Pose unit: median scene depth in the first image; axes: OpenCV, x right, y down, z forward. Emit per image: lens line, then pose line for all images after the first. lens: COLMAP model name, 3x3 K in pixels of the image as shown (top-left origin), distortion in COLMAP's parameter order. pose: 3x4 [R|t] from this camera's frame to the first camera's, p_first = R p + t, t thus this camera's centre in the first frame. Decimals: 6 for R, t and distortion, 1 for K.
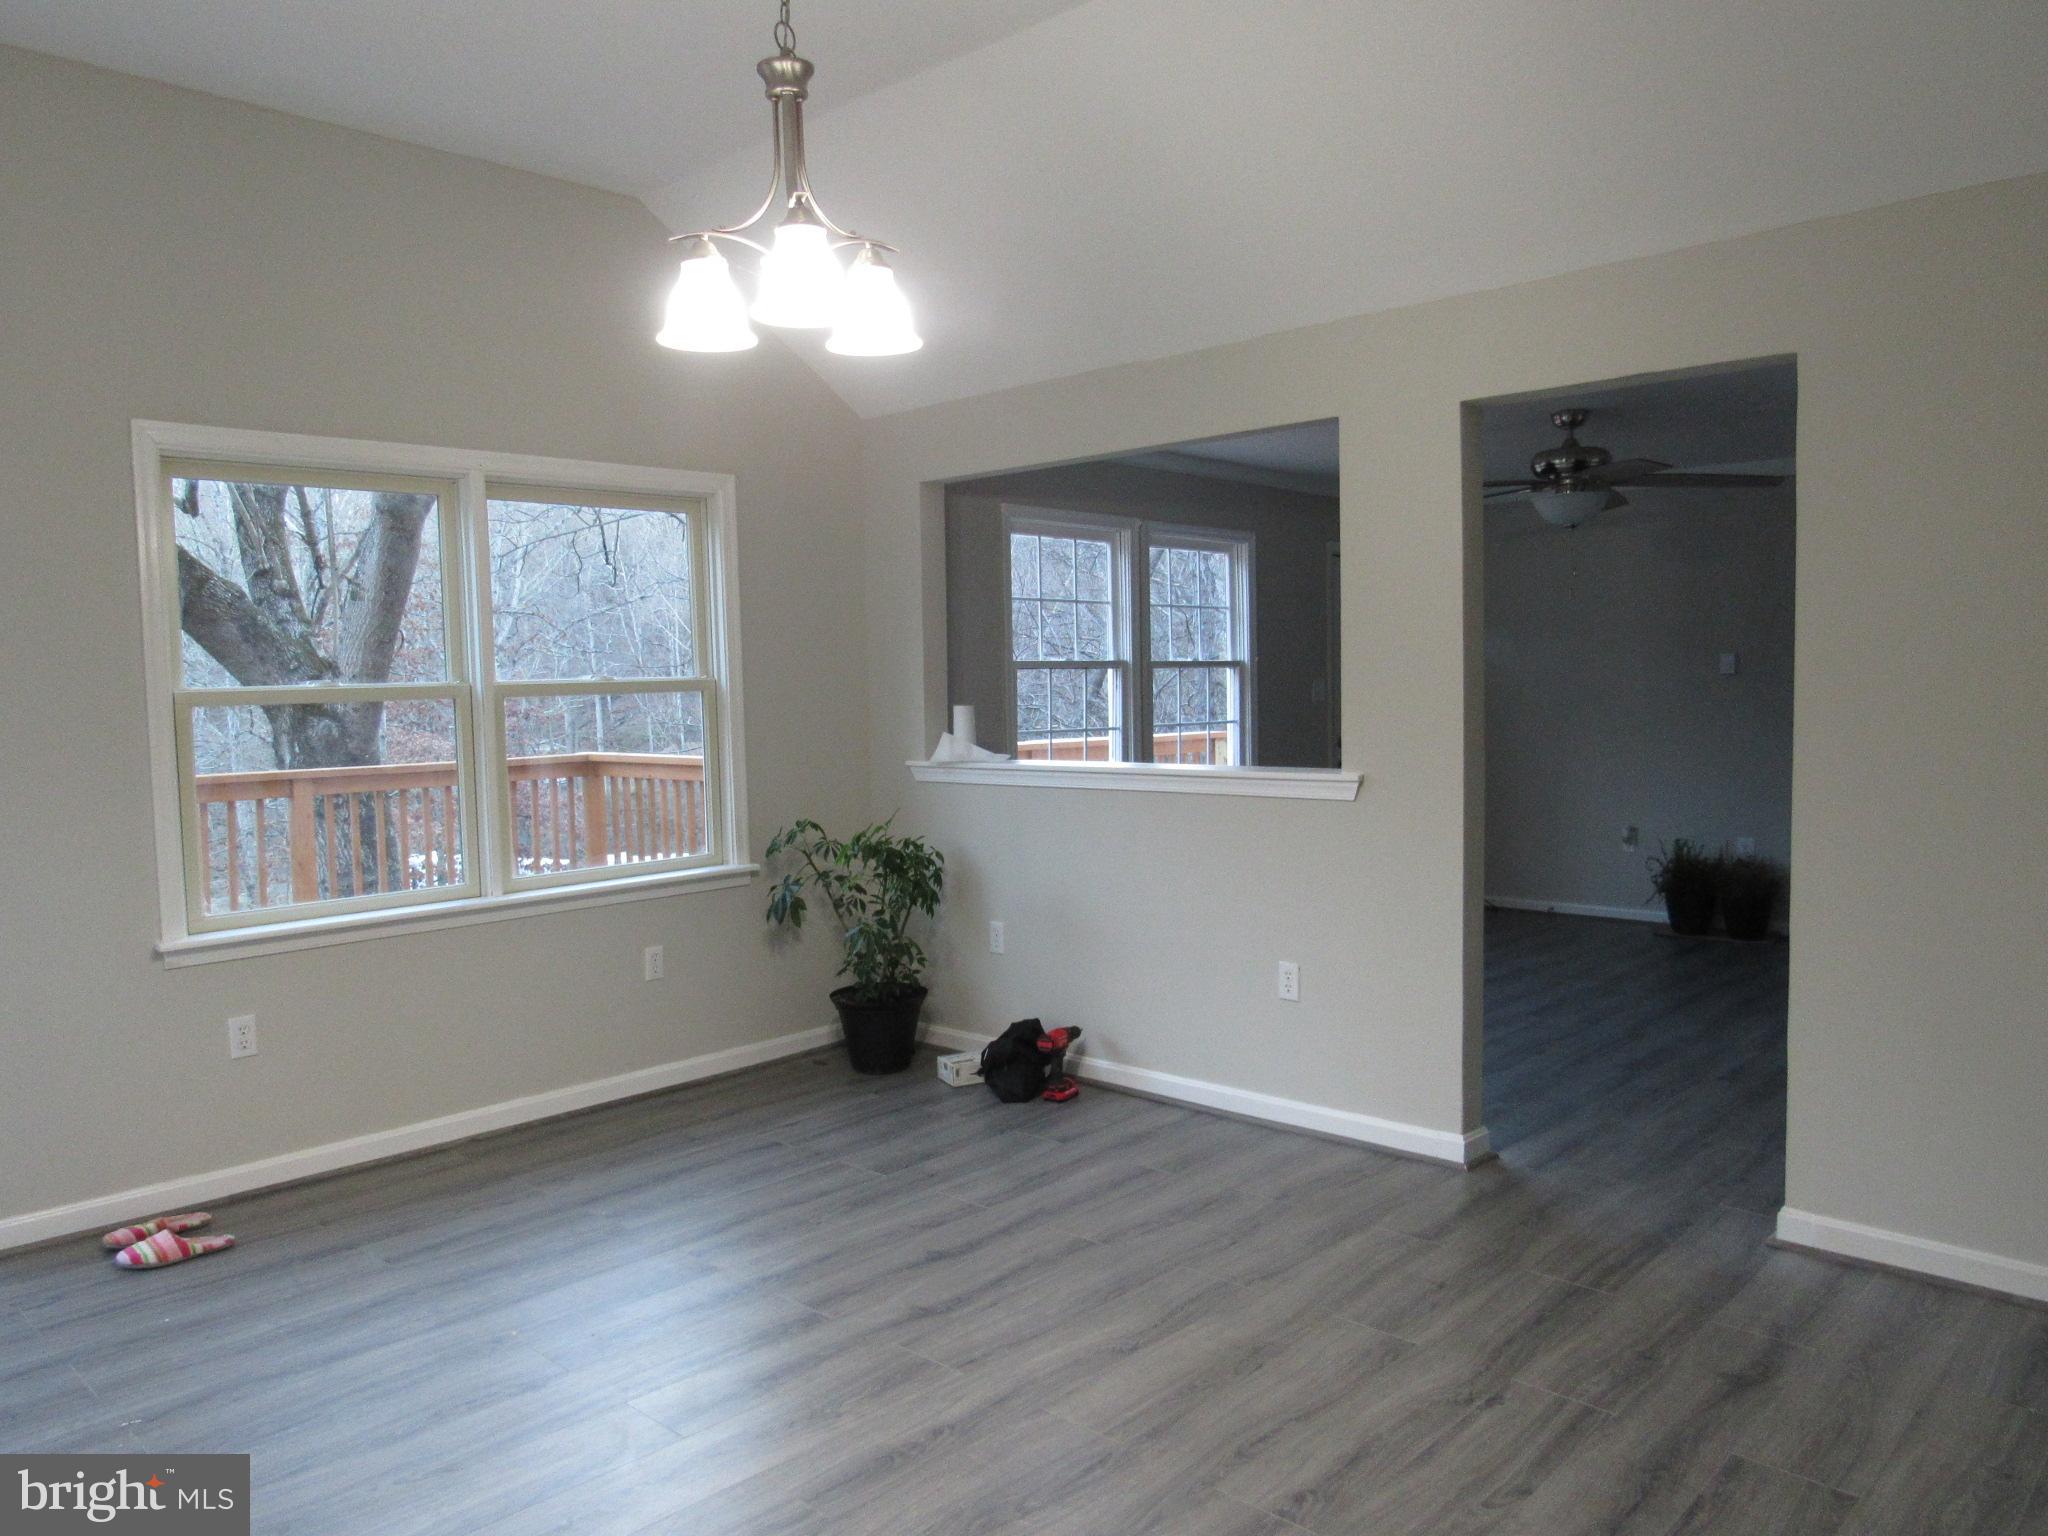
lens RADIAL K [[1469.4, 0, 1020.2], [0, 1469.4, 774.0], [0, 0, 1]] dist [-0.031968, 0.019163]
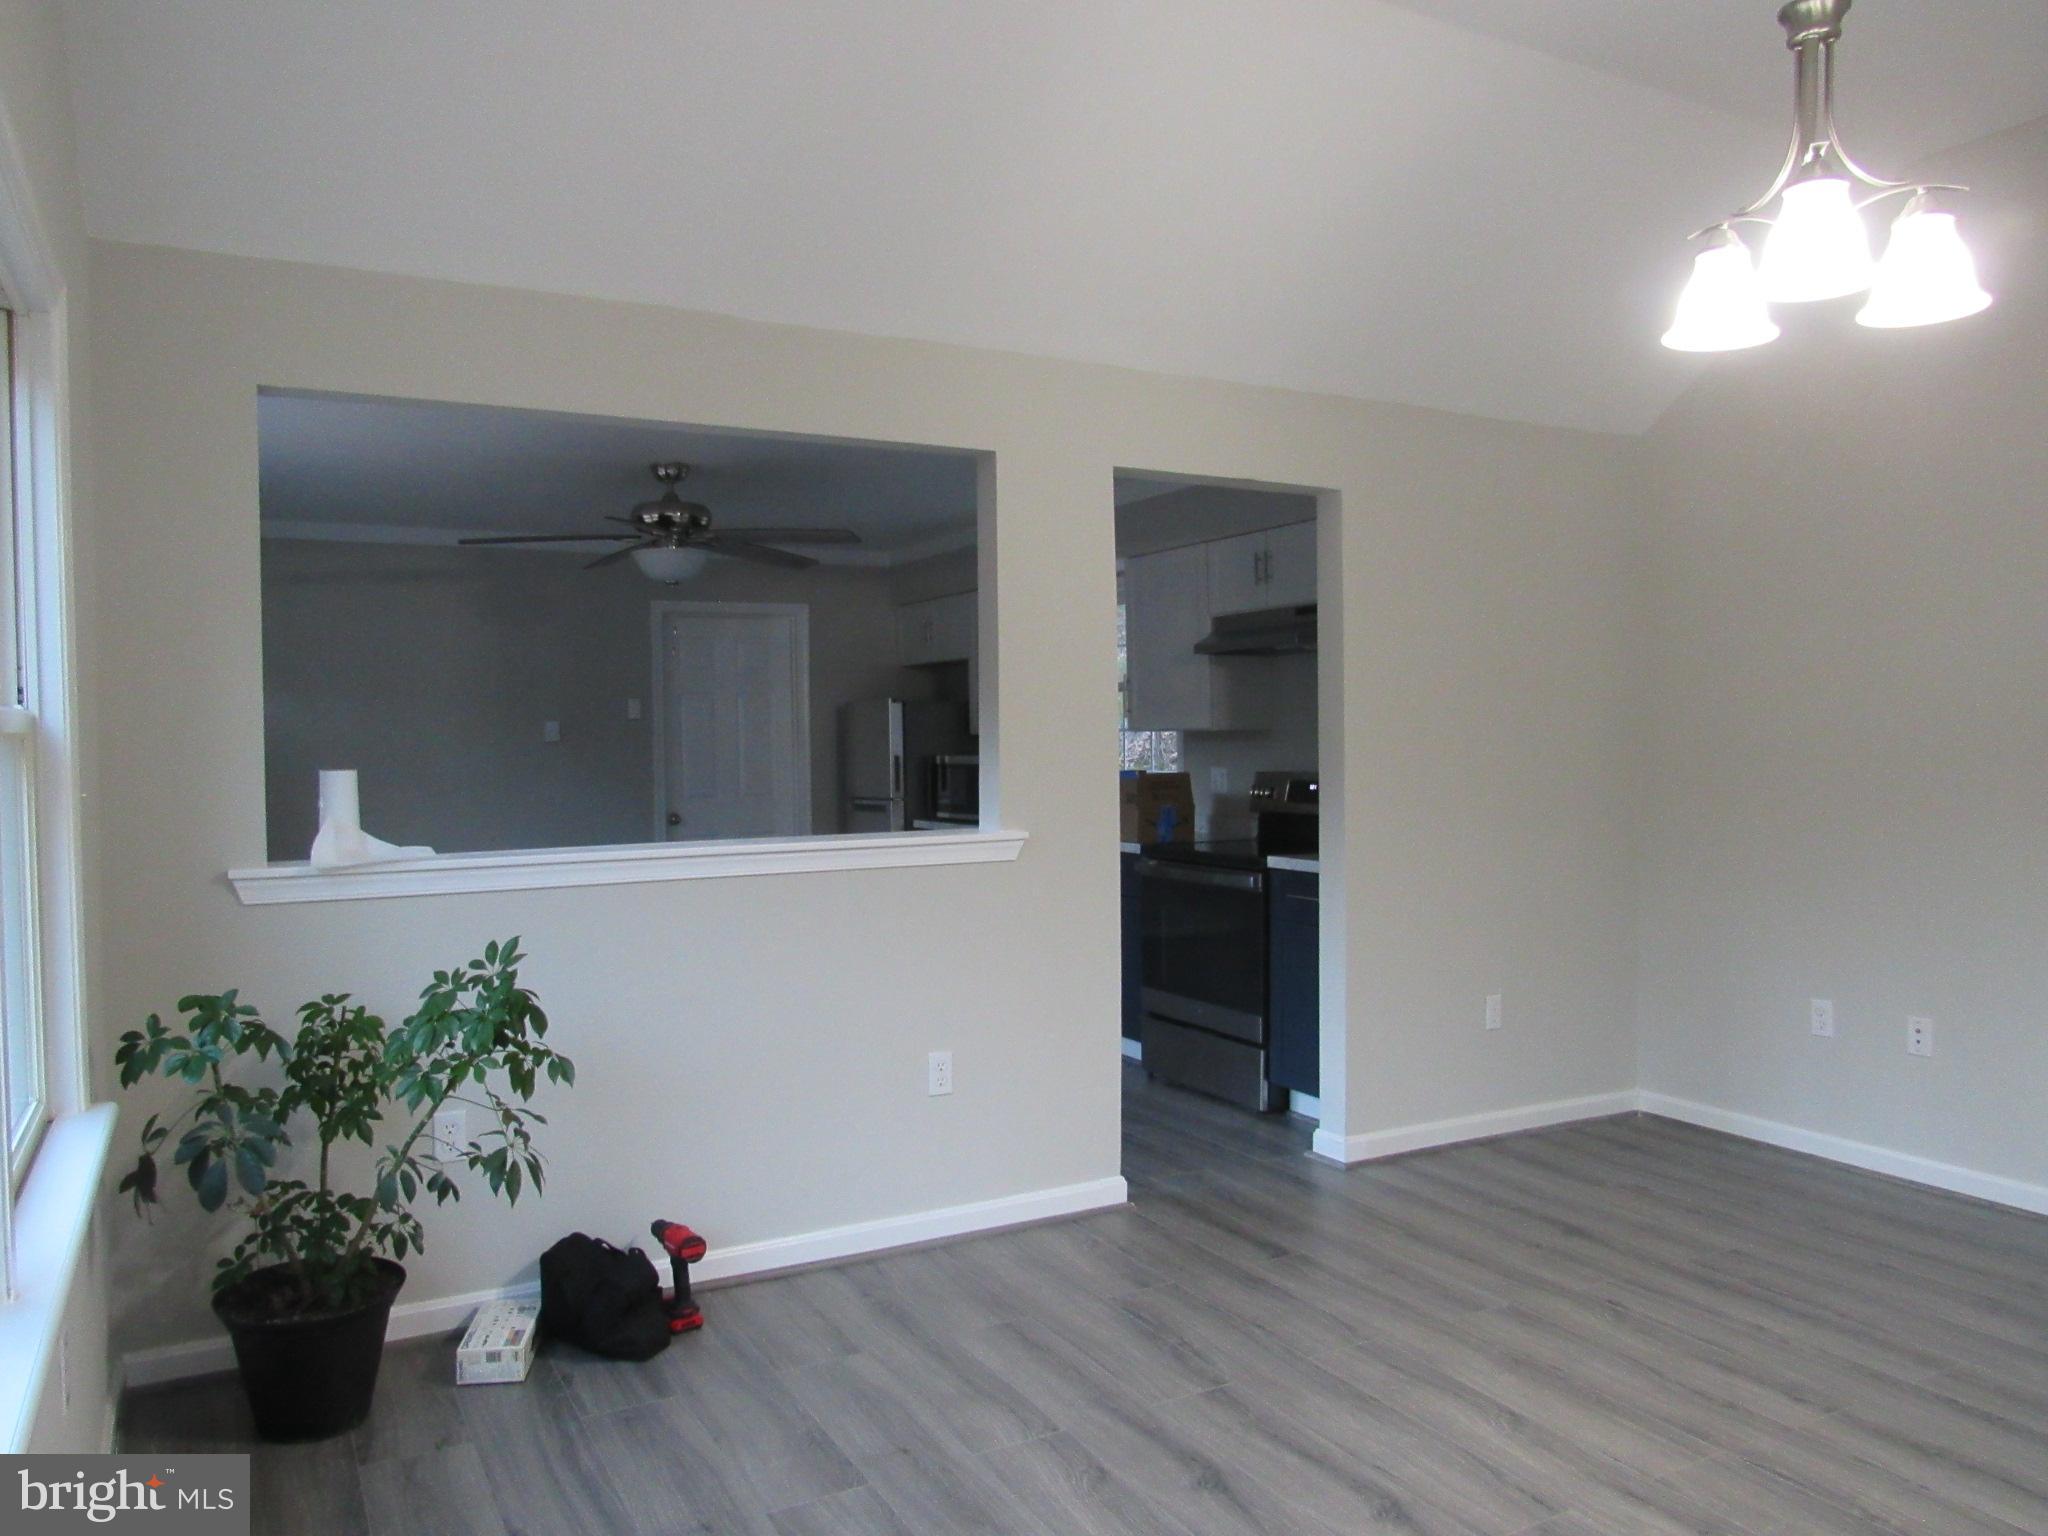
lens RADIAL K [[1469.4, 0, 1009.1], [0, 1469.4, 769.9], [0, 0, 1]] dist [-0.031968, 0.019163]
pose [[0.309258, -0.010138, 0.950924, -0.750421], [0.063016, 0.997964, -0.009854, -0.034264], [-0.948888, 0.062971, 0.309267, 0.793772]]
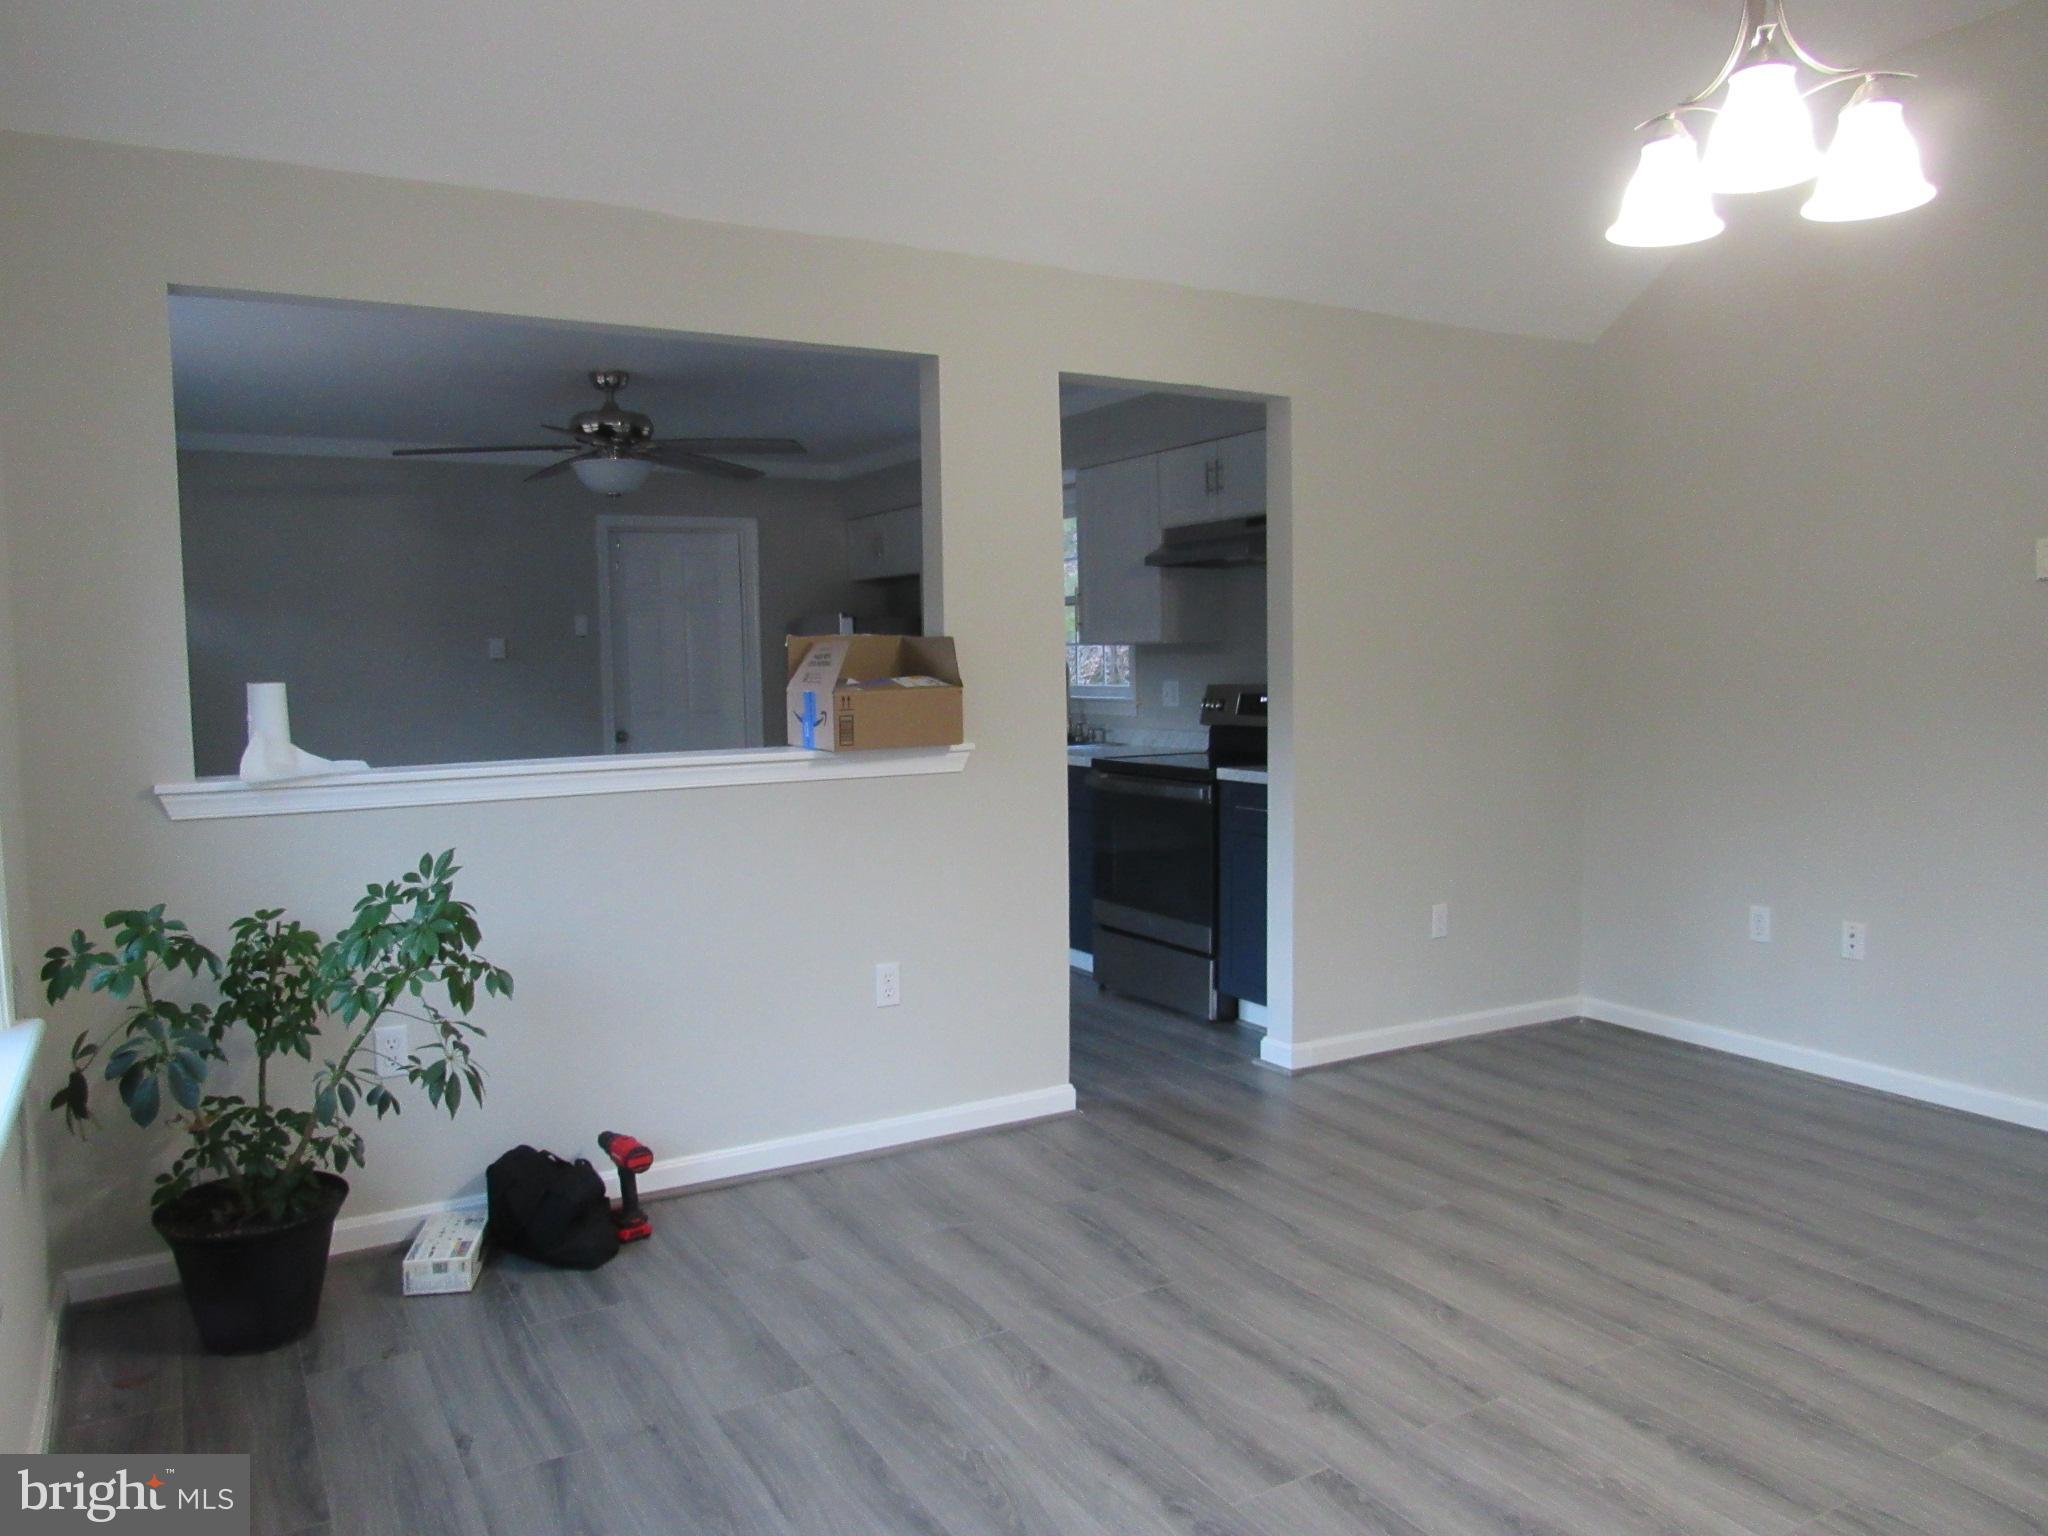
lens RADIAL K [[1469.4, 0, 1008.1], [0, 1469.4, 771.8], [0, 0, 1]] dist [-0.031968, 0.019163]
pose [[0.283557, -0.065152, 0.956740, -0.742041], [0.068138, 0.996537, 0.047667, -0.027567], [-0.956532, 0.051674, 0.287014, 0.786831]]
